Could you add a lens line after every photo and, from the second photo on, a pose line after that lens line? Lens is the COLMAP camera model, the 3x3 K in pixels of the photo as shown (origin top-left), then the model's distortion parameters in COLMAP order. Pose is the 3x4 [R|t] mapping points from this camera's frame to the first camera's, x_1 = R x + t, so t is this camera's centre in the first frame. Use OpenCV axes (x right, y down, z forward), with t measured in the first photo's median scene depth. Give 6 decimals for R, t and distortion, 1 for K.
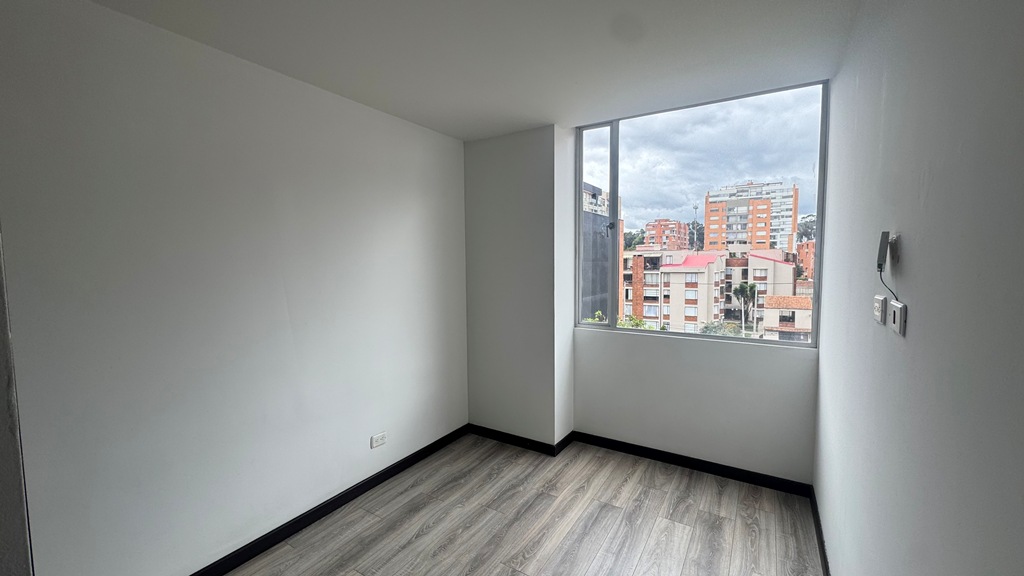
lens RADIAL K [[410.6, 0, 509.6], [0, 410.6, 287.2], [0, 0, 1]] dist [-0.001399, -0.000125]
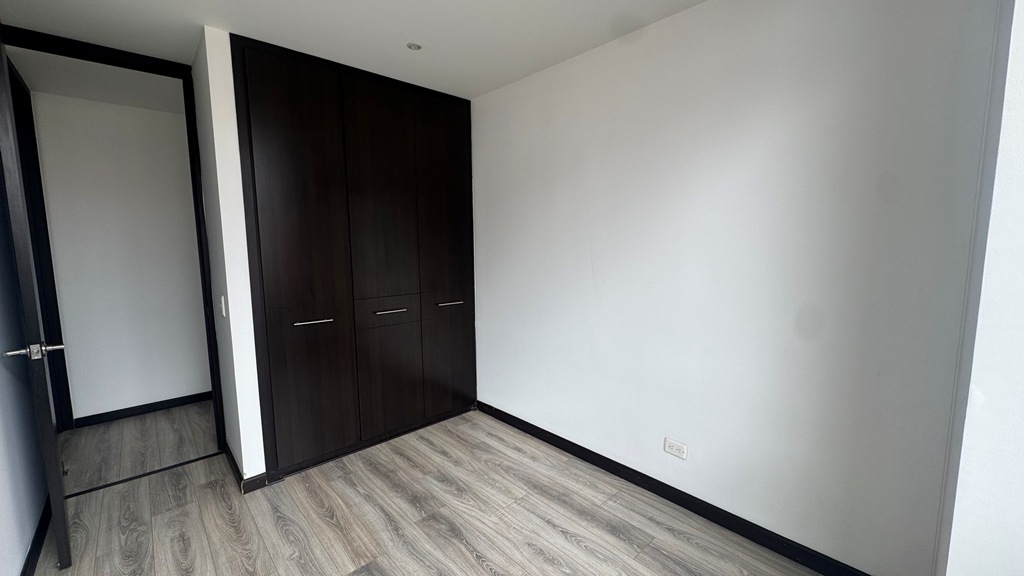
lens RADIAL K [[410.6, 0, 512.7], [0, 410.6, 287.6], [0, 0, 1]] dist [-0.001399, -0.000125]
pose [[-0.257942, 0.115587, -0.959221, 0.552323], [-0.059756, 0.989009, 0.135245, -0.021219], [0.964311, 0.092205, -0.248200, 1.004298]]
